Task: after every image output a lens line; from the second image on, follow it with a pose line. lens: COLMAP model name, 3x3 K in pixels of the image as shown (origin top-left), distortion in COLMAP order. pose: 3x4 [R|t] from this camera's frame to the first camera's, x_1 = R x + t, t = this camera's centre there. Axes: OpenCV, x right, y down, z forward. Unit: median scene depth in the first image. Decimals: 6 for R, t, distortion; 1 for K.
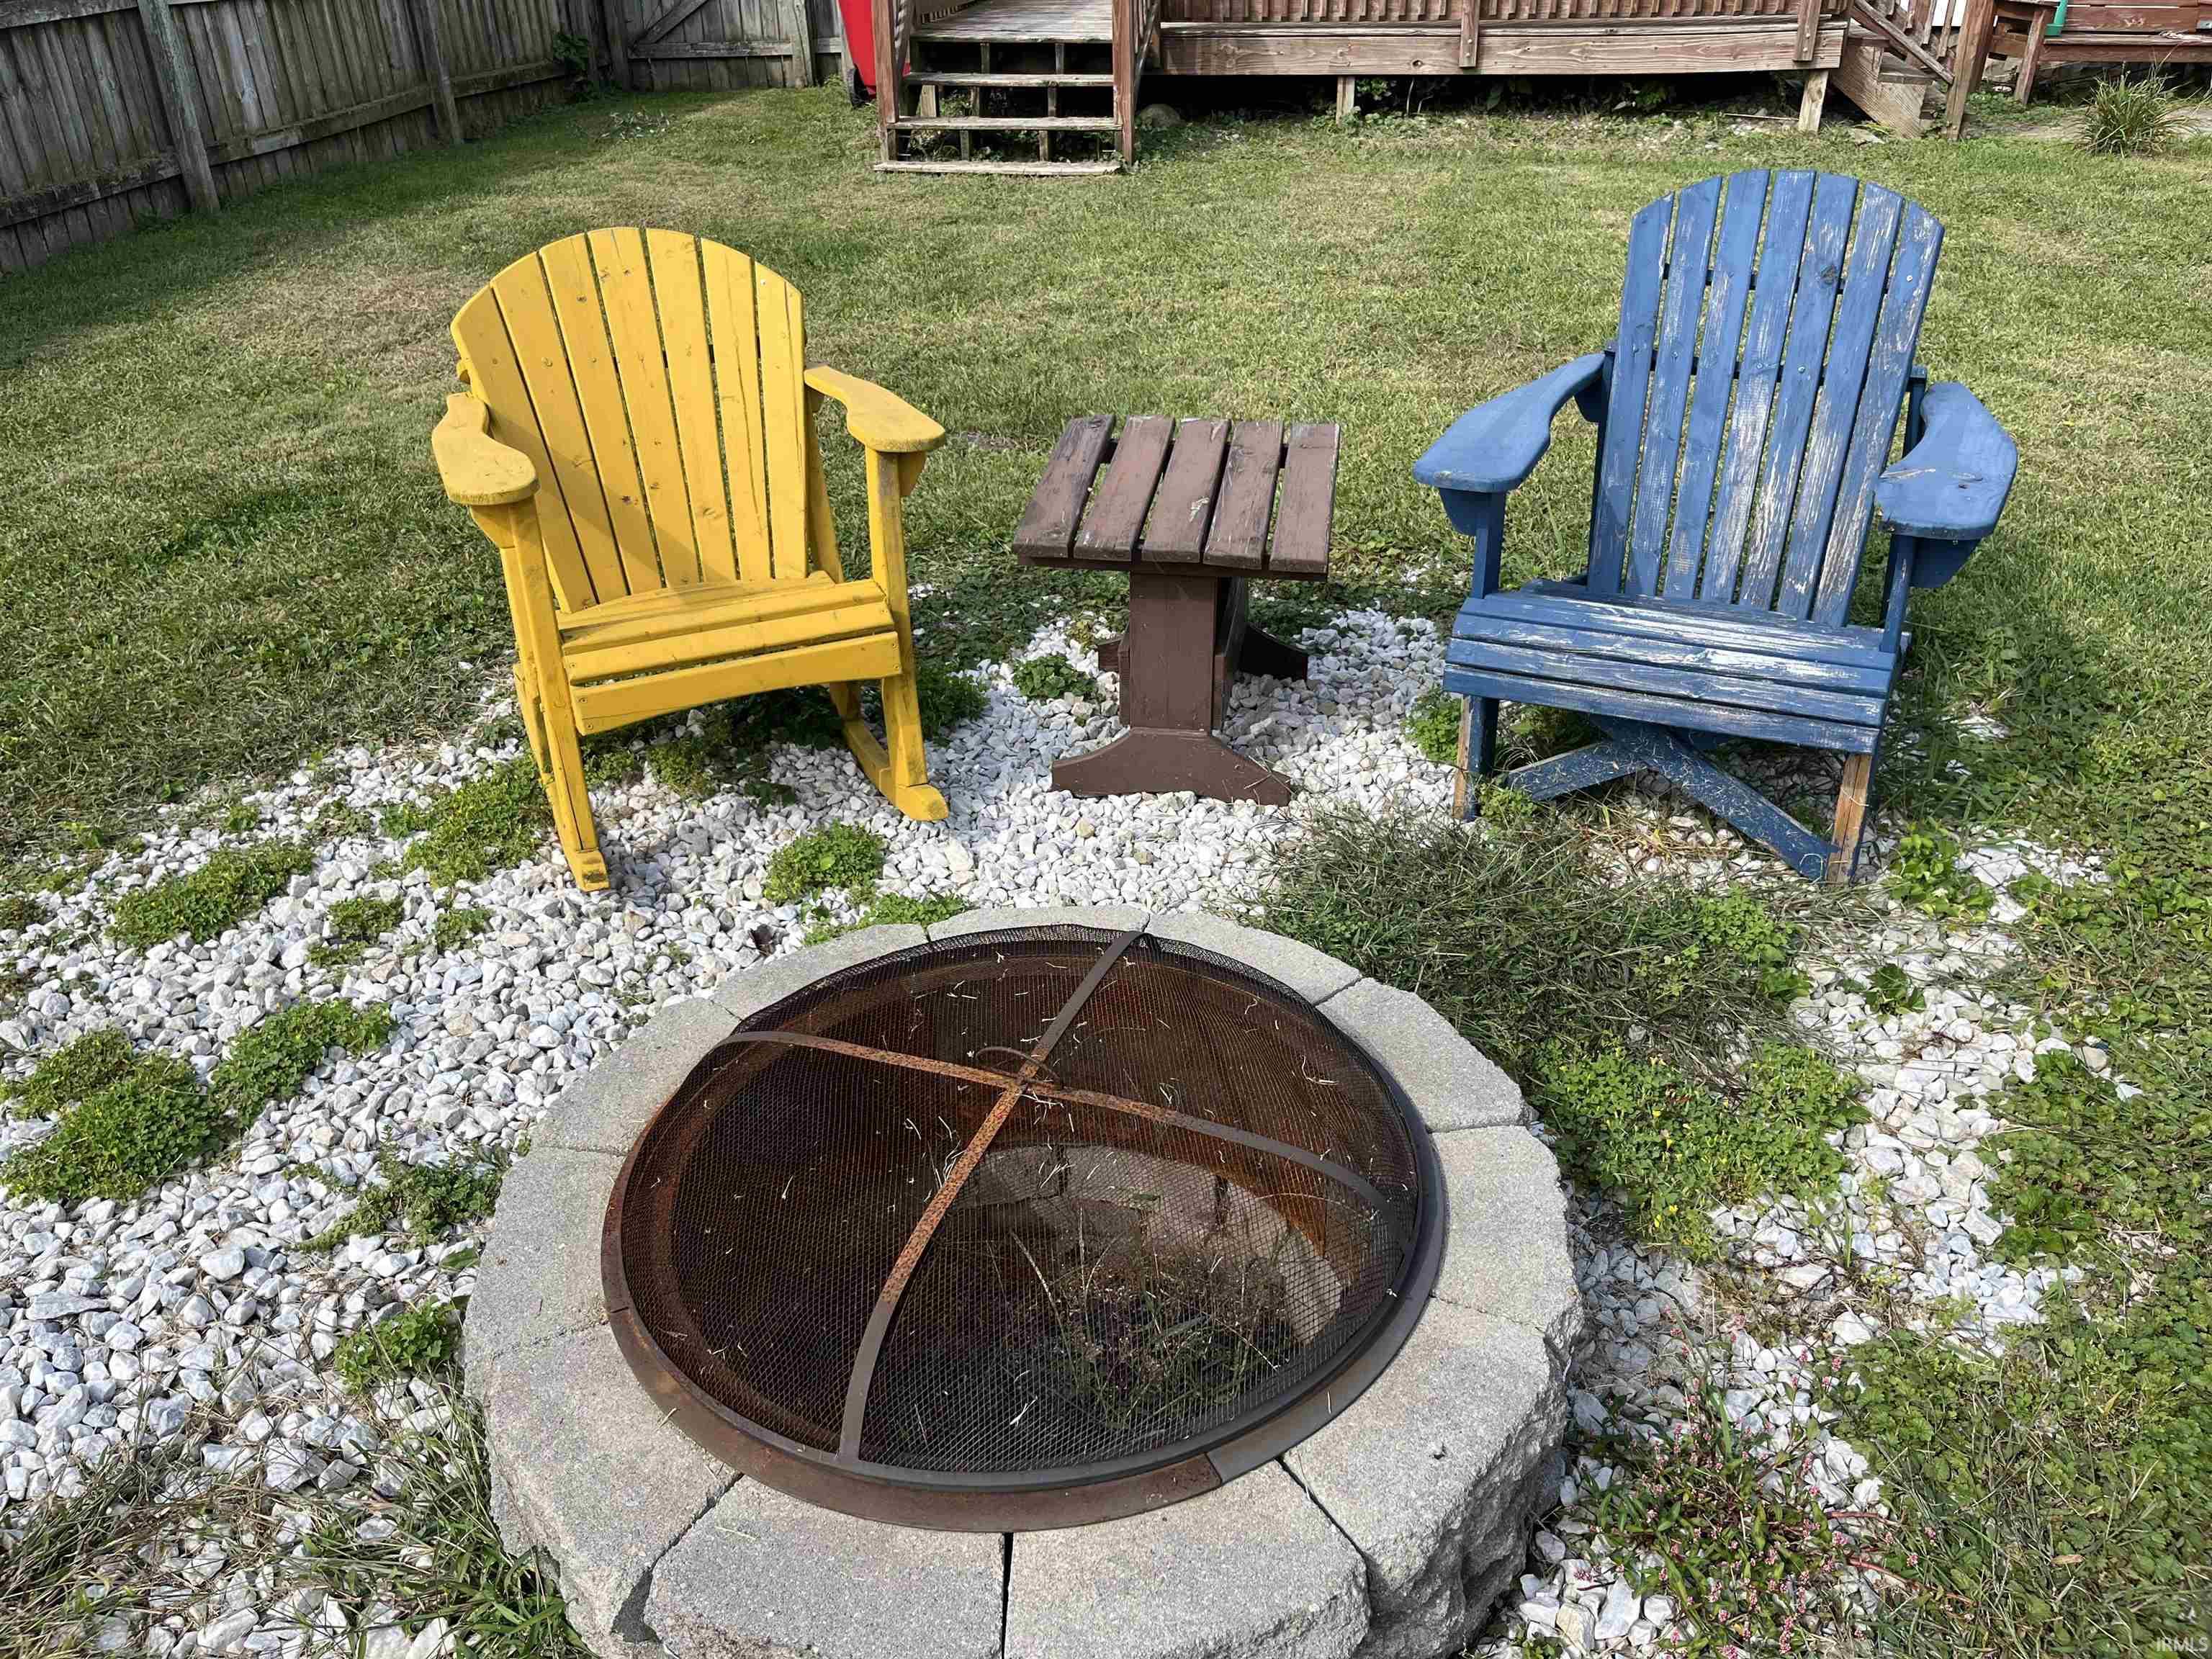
lens RADIAL K [[1675.6, 0, 1113.1], [0, 1675.6, 827.3], [0, 0, 1]] dist [0.064082, -0.092491]
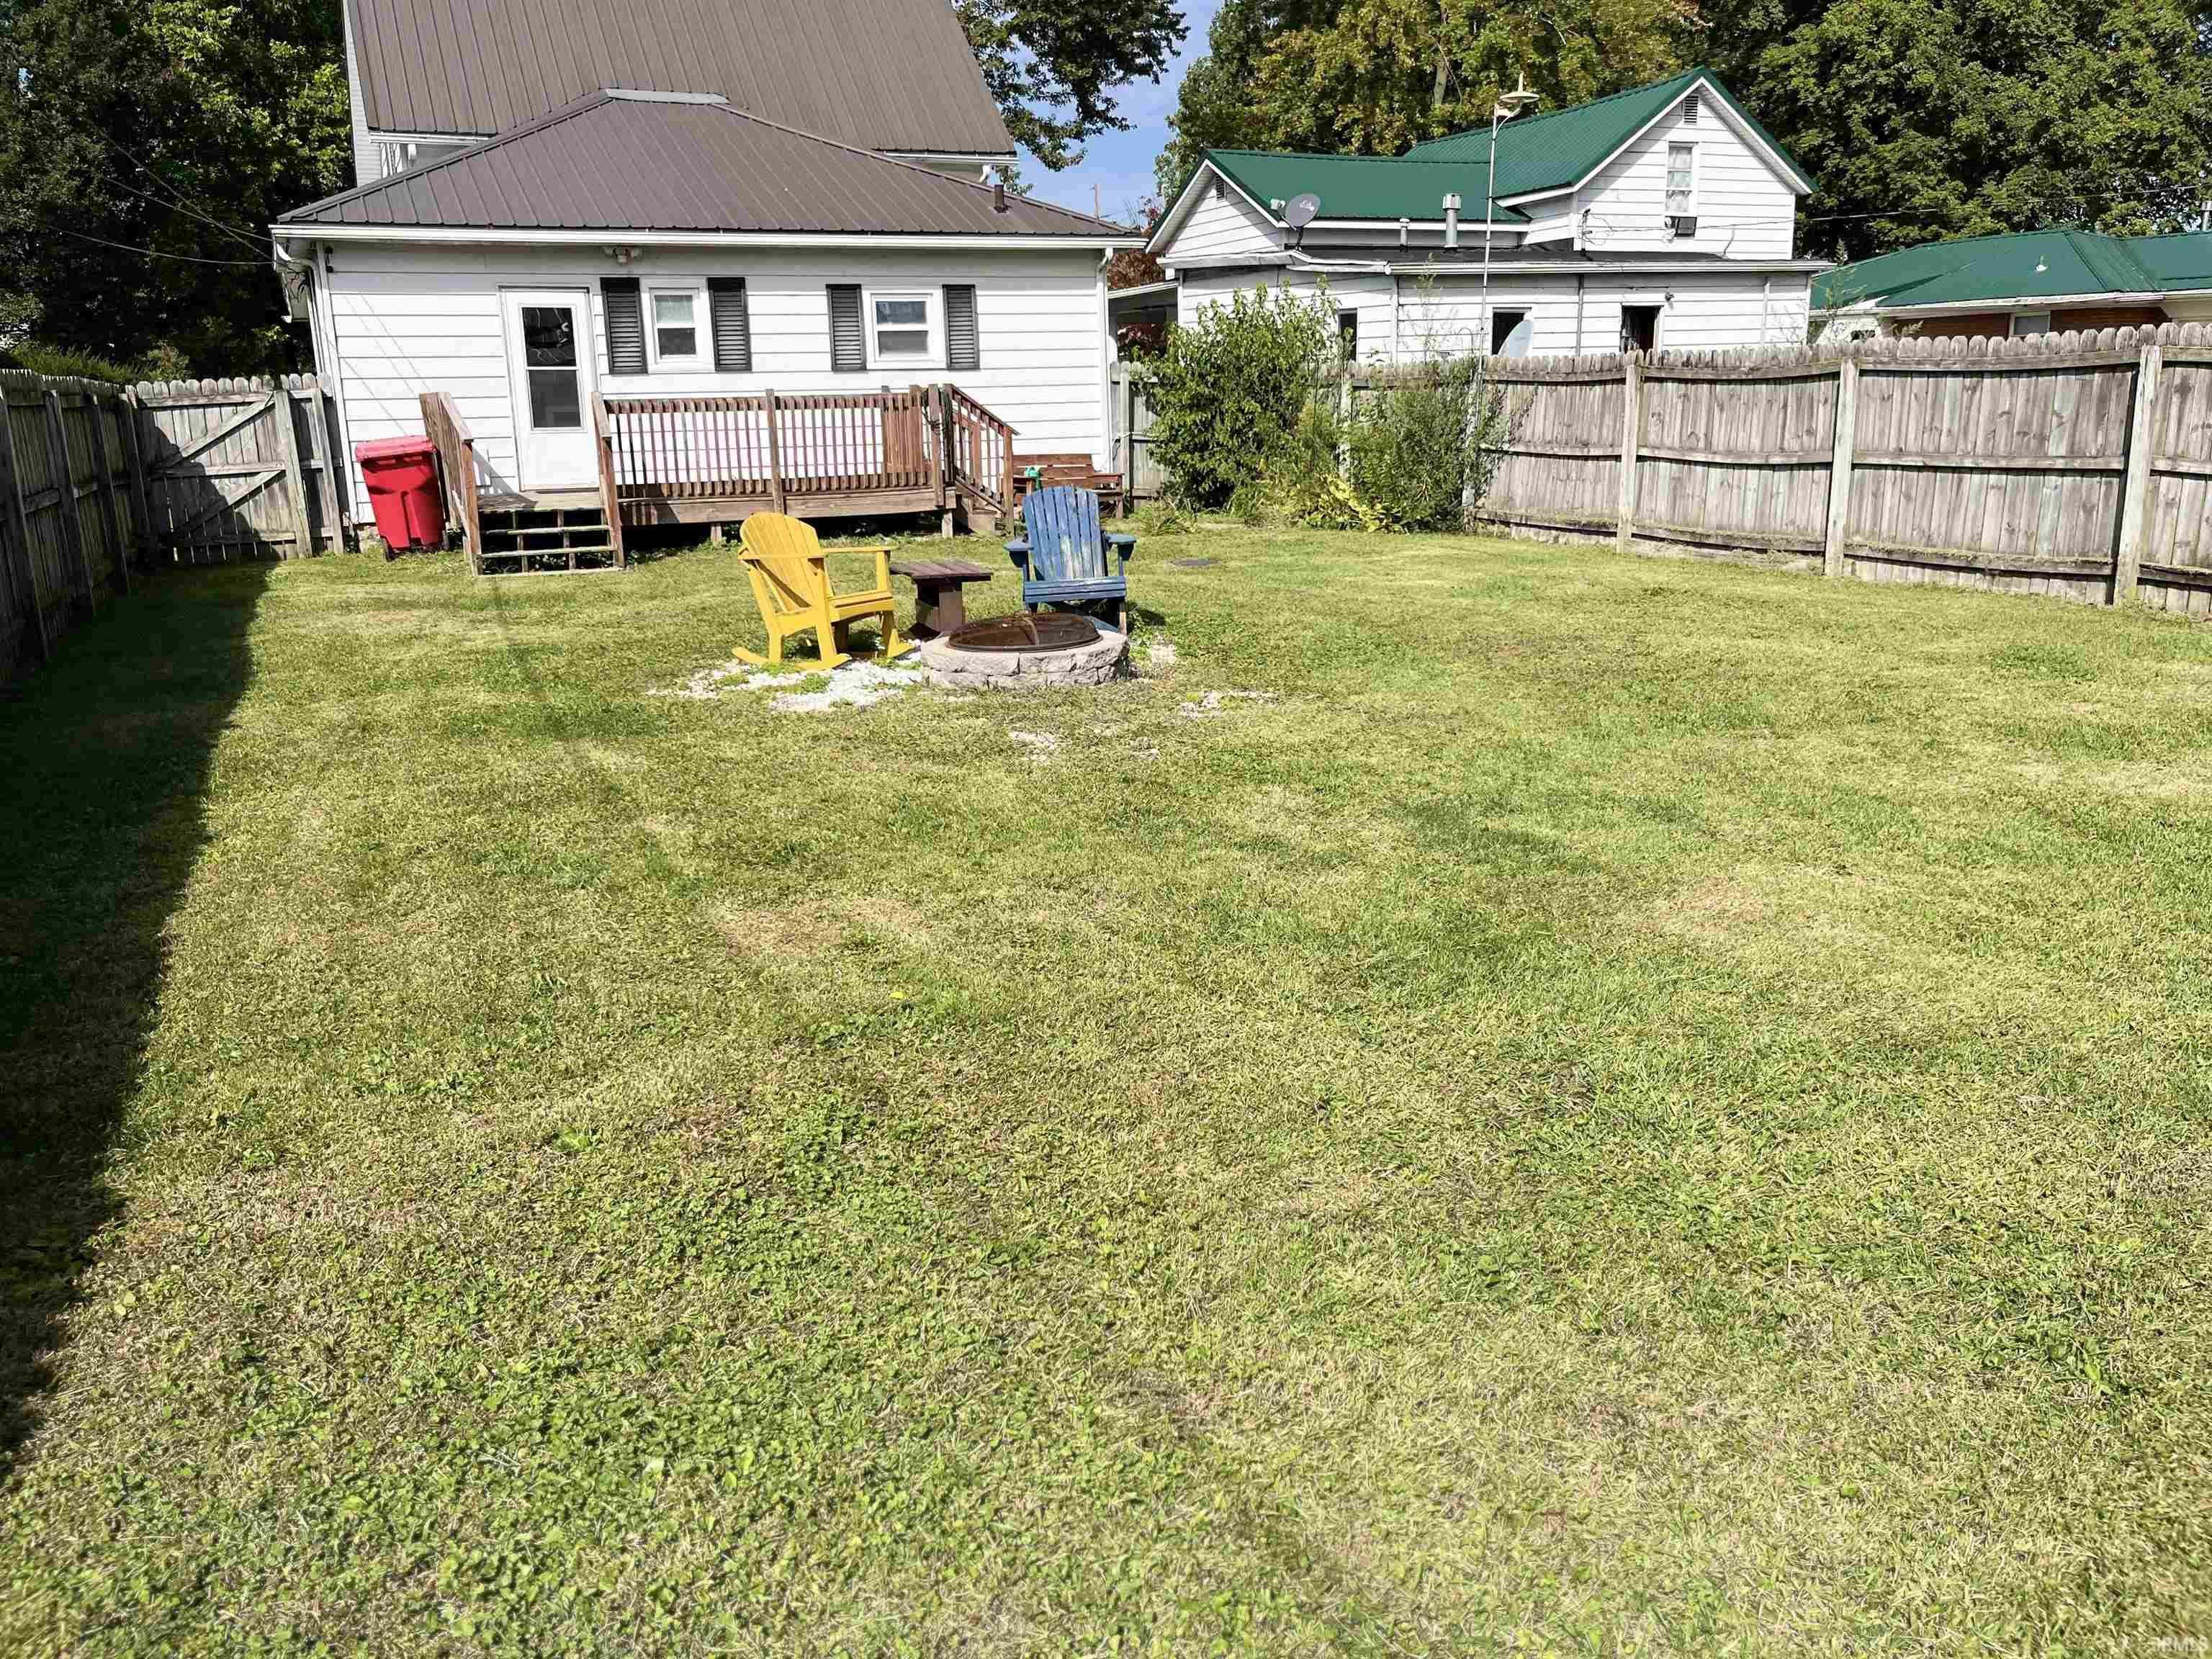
lens RADIAL K [[1675.6, 0, 1099.4], [0, 1675.6, 816.6], [0, 0, 1]] dist [0.064082, -0.092491]
pose [[0.847876, -0.133818, 0.513029, -0.504192], [0.275263, 0.938102, -0.210229, 0.366800], [-0.453140, 0.319465, 0.832229, -0.631962]]
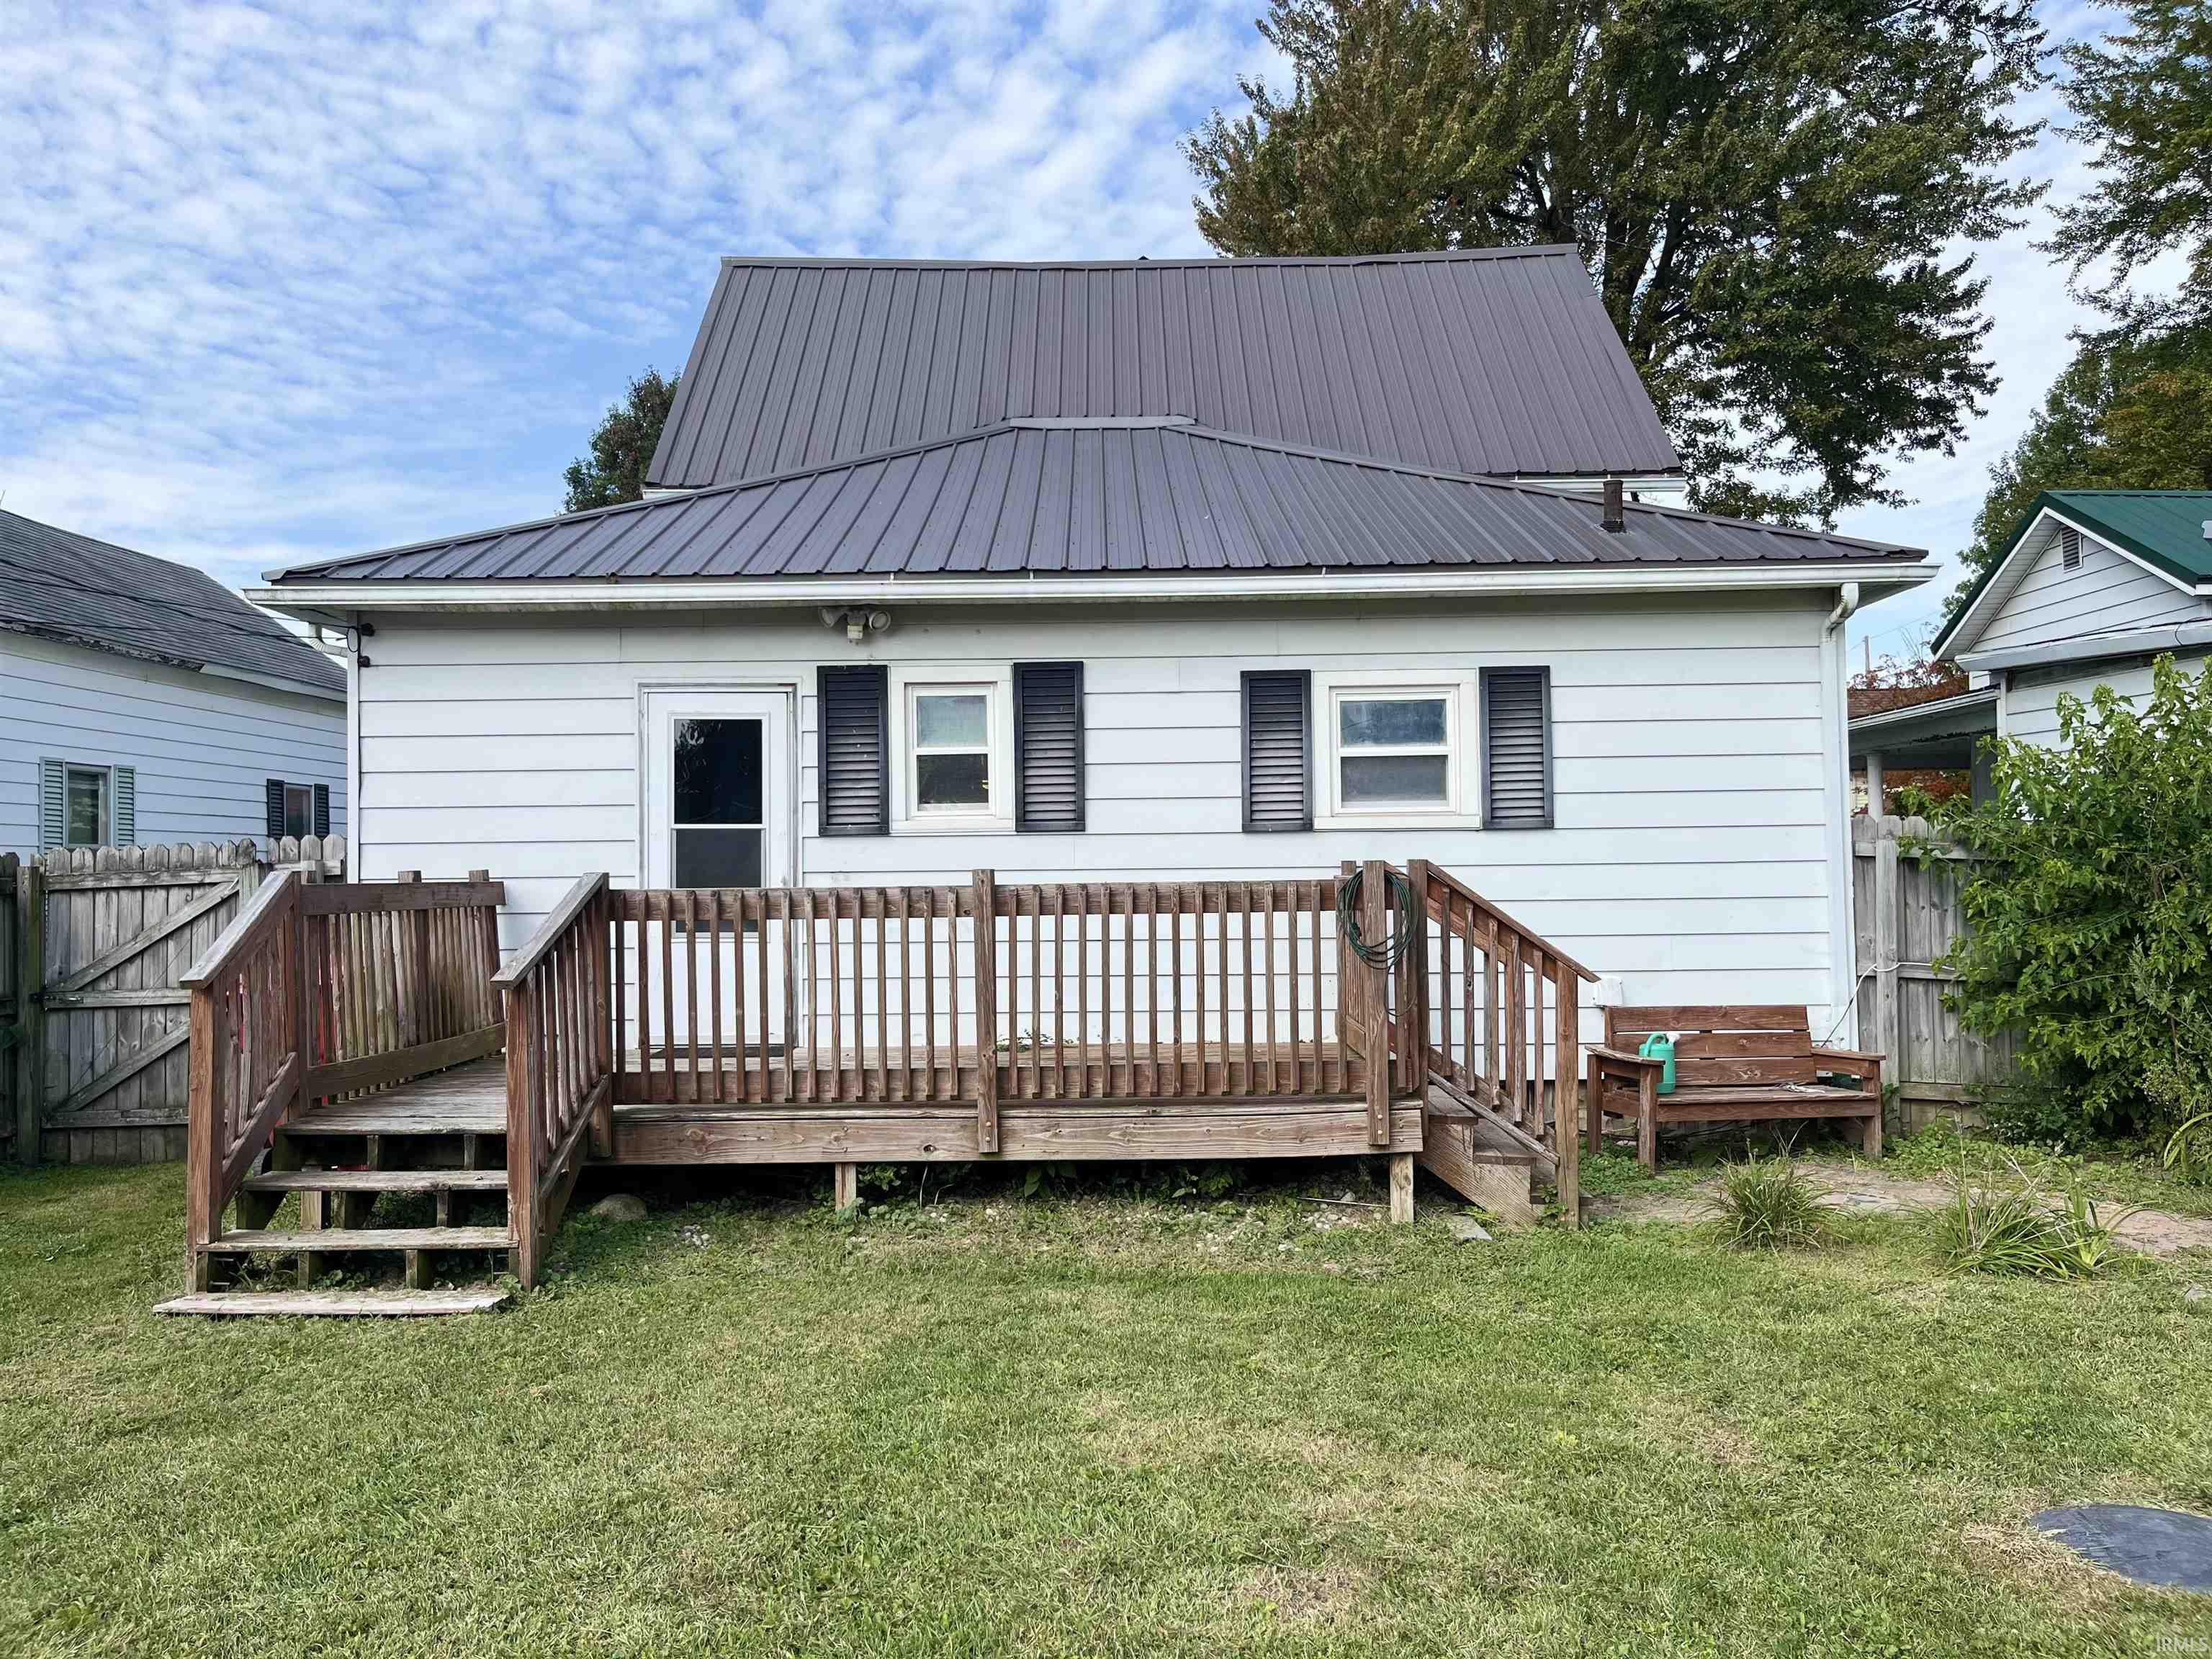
lens RADIAL K [[1675.6, 0, 1101.7], [0, 1675.6, 843.3], [0, 0, 1]] dist [0.064082, -0.092491]
pose [[0.991534, 0.006700, 0.129675, 0.158224], [0.061352, 0.855985, -0.513347, -0.157580], [-0.114440, 0.516957, 0.848327, 0.227702]]
